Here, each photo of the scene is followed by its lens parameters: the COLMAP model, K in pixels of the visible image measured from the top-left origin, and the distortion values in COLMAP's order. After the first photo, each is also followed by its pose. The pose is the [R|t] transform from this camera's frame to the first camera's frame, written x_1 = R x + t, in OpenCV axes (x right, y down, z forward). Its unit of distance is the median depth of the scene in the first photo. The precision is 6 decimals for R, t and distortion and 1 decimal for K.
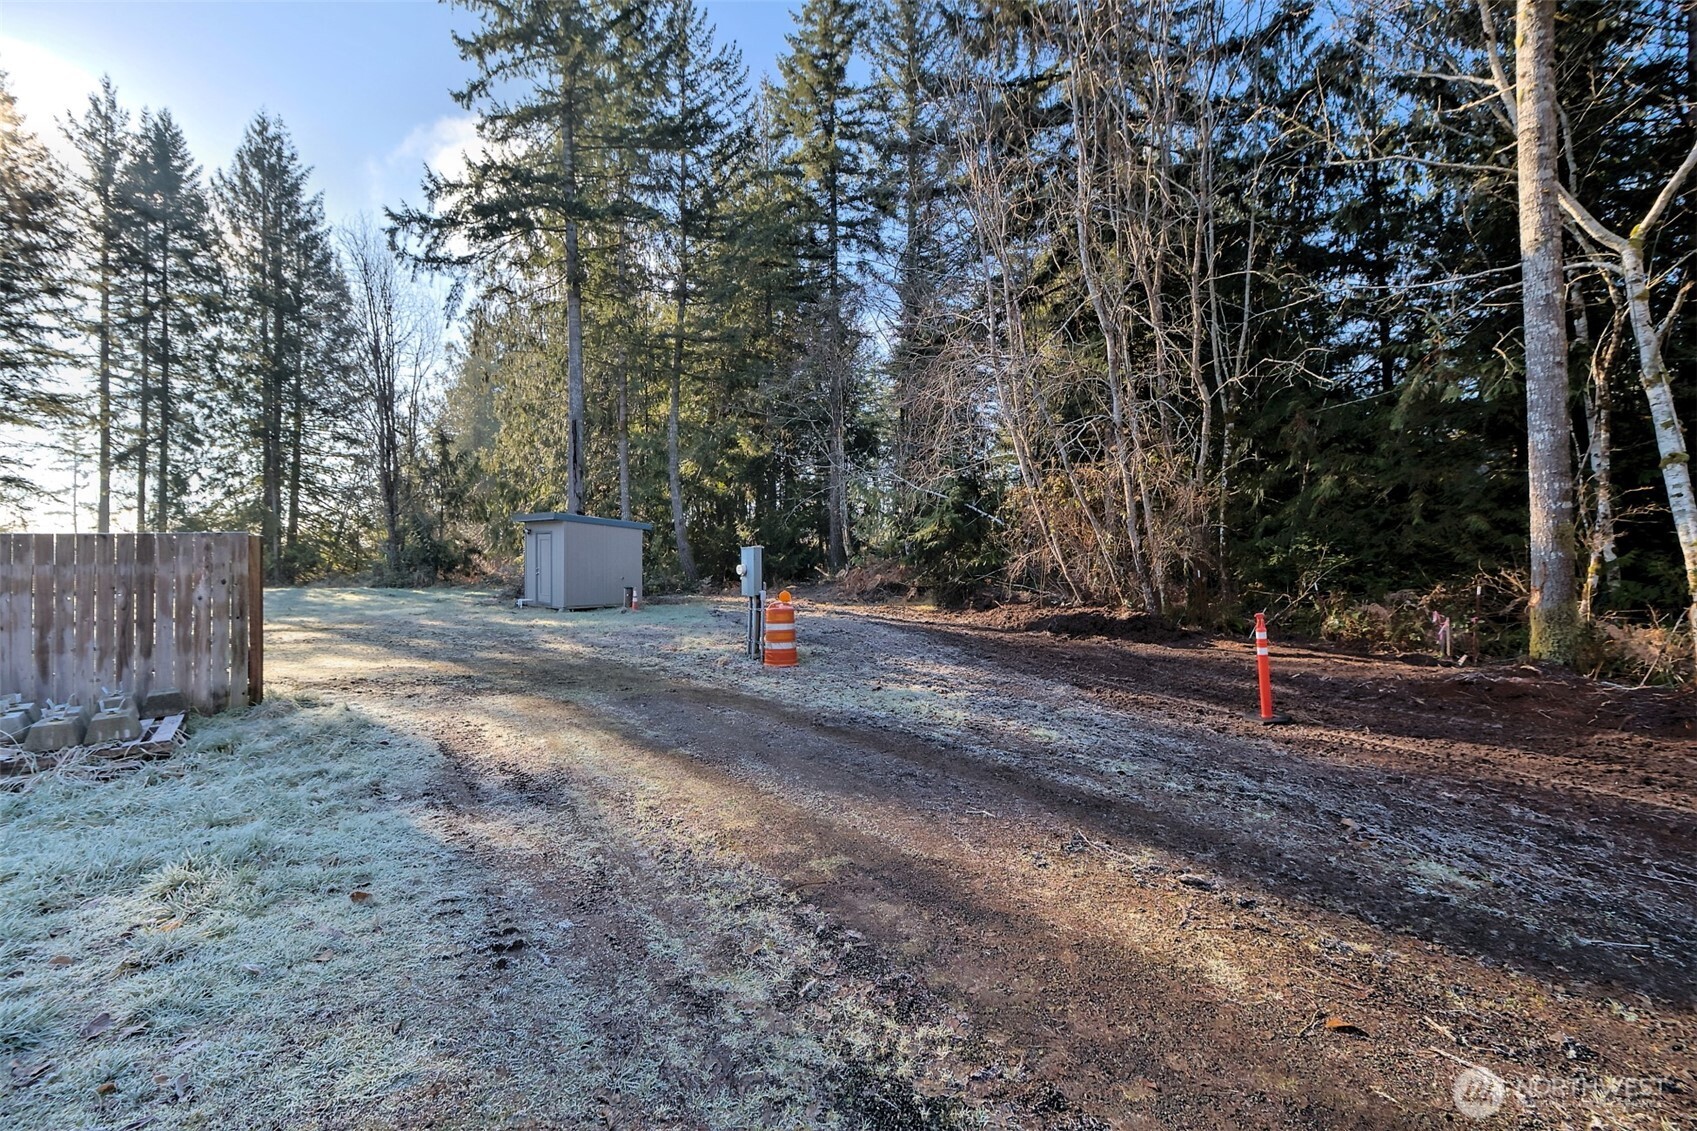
lens RADIAL K [[780.4, 0, 857.2], [0, 780.4, 557.9], [0, 0, 1]] dist [0.004227, -0.002059]
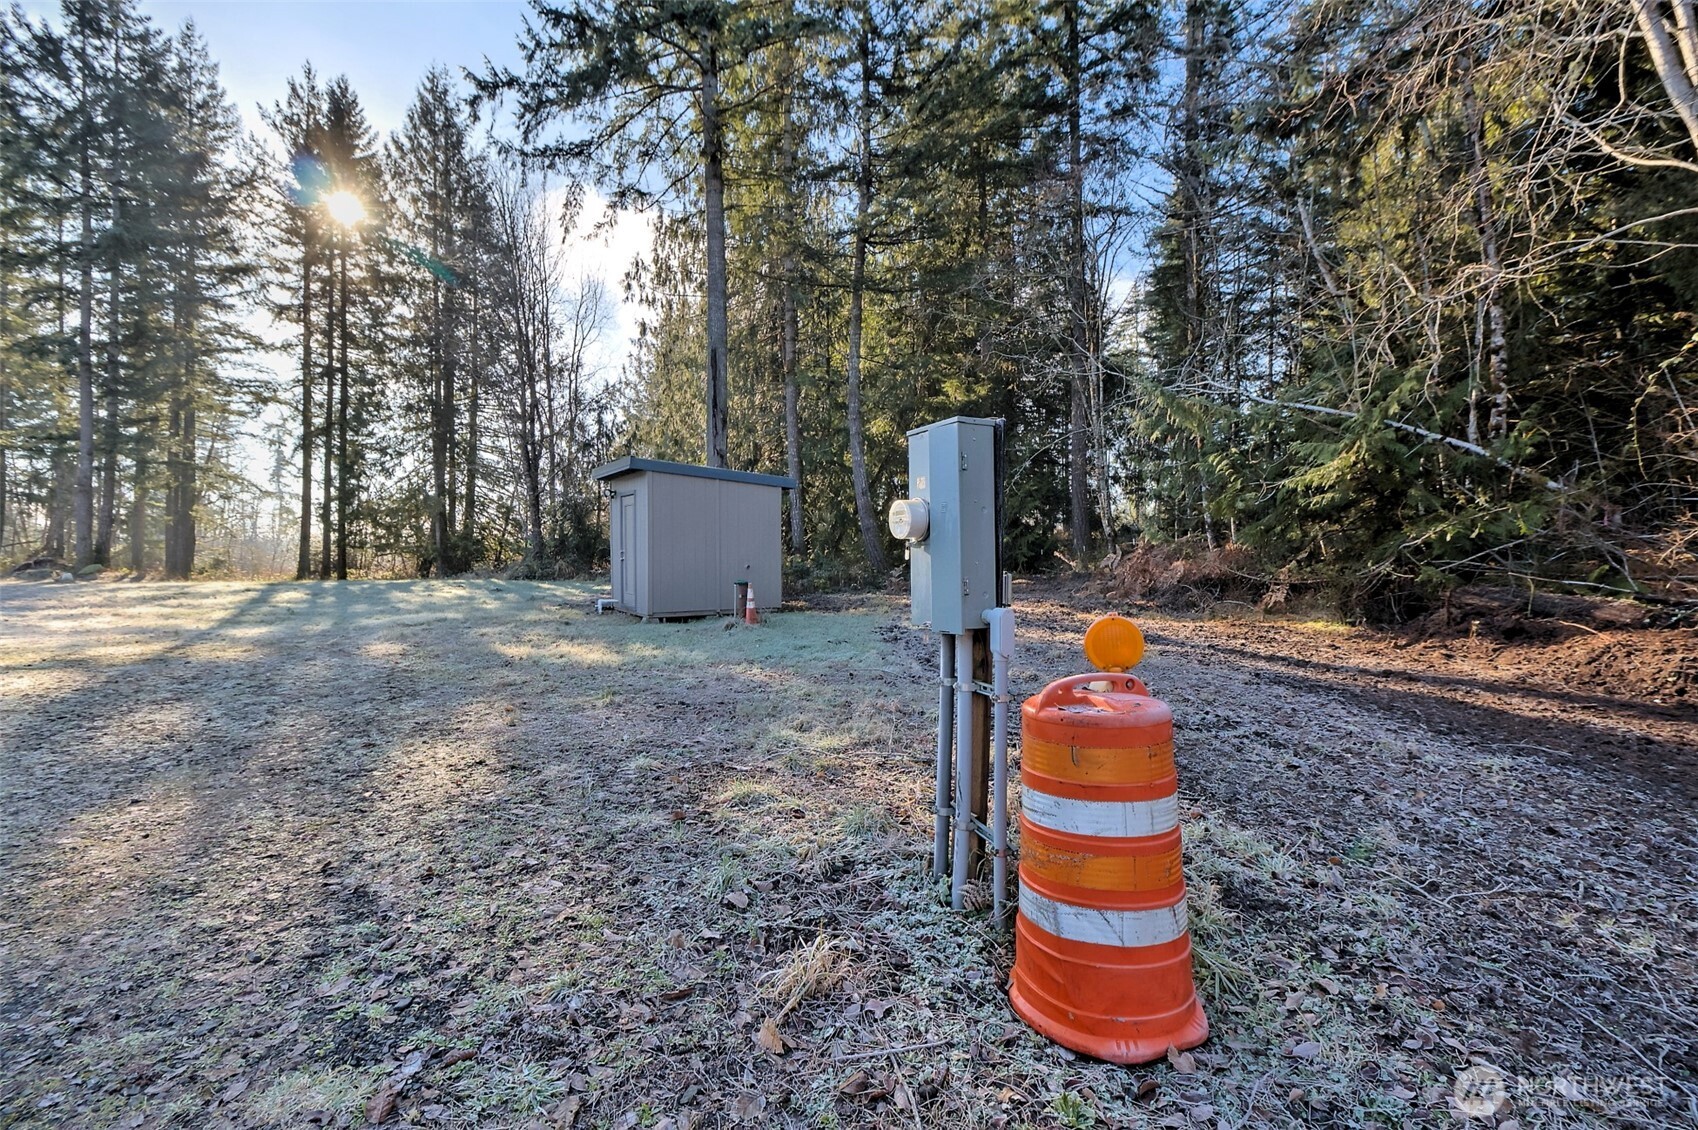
lens RADIAL K [[780.9, 0, 858.9], [0, 780.9, 541.4], [0, 0, 1]] dist [0.004227, -0.002059]
pose [[0.964430, -0.009186, -0.264177, -0.044230], [0.006144, 0.999905, -0.012336, 0.011030], [0.264266, 0.010274, 0.964395, 0.339283]]
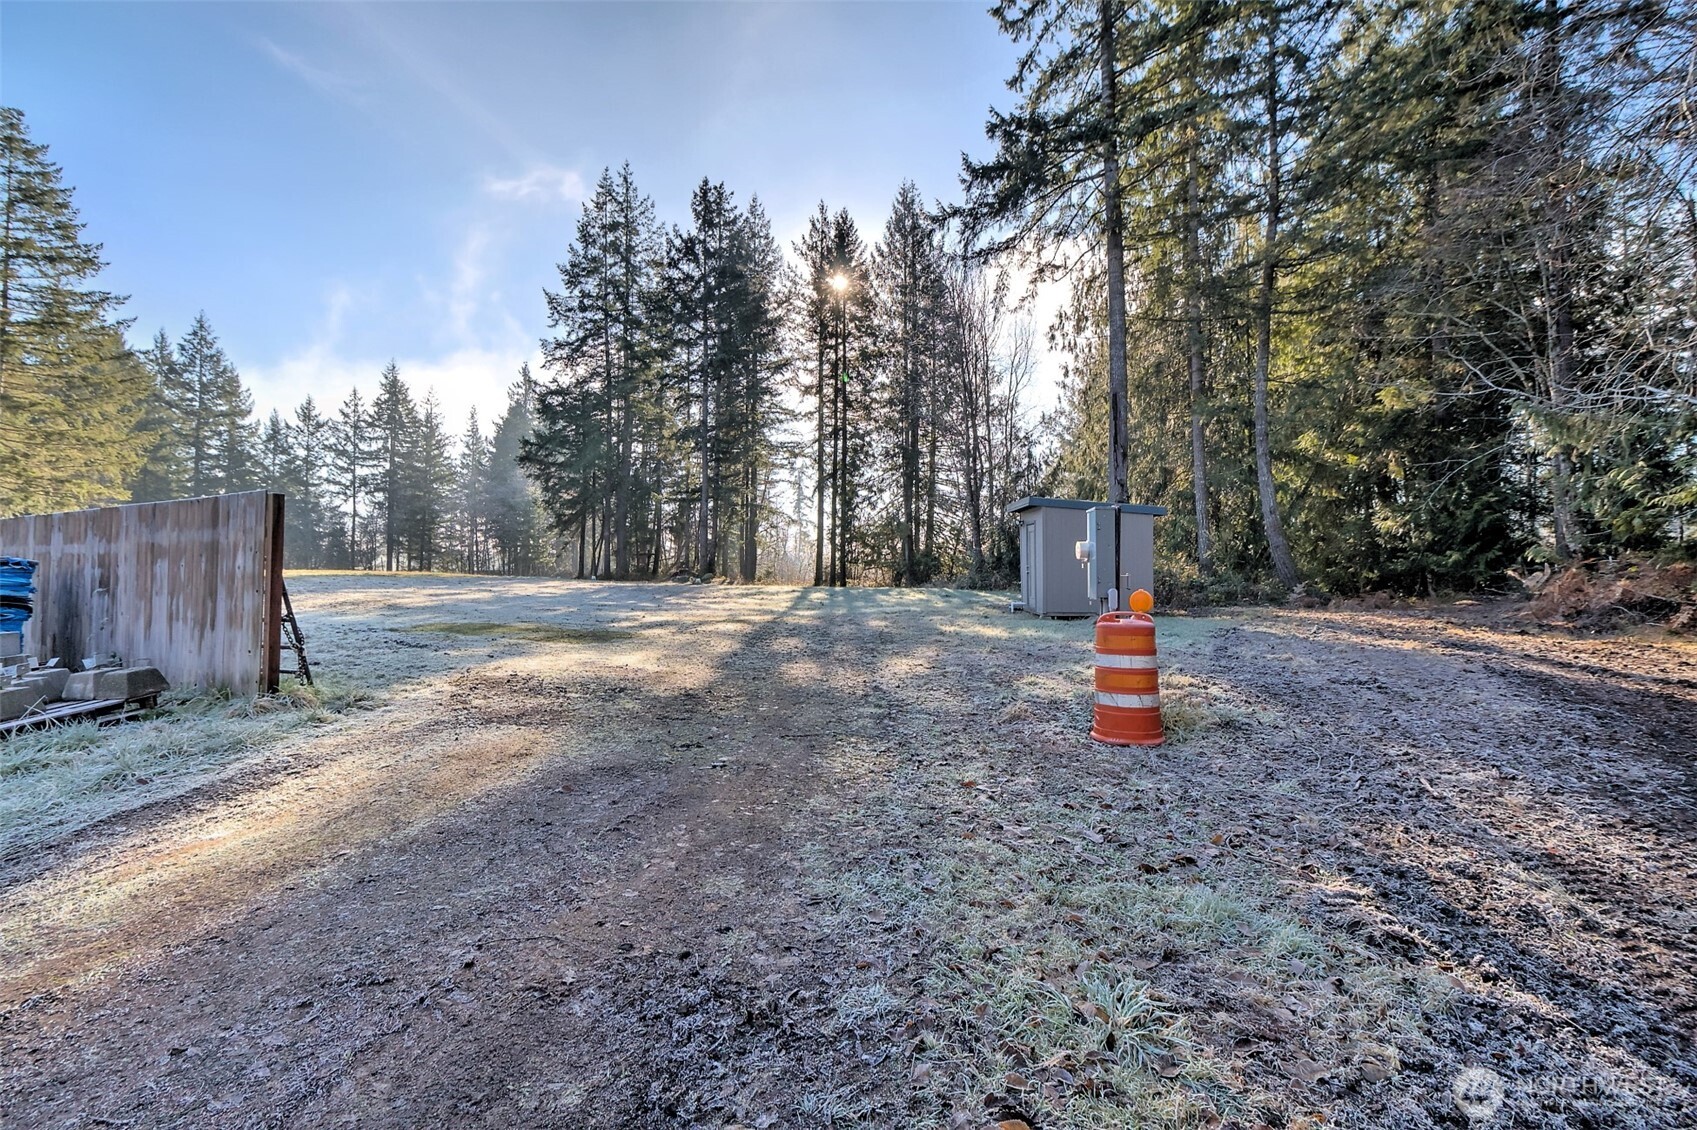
lens RADIAL K [[780.4, 0, 848.3], [0, 780.4, 547.3], [0, 0, 1]] dist [0.004227, -0.002059]
pose [[0.669121, -0.018768, -0.742917, 0.065883], [-0.002468, 0.999619, -0.027476, 0.012892], [0.743150, 0.020218, 0.668820, 0.226944]]
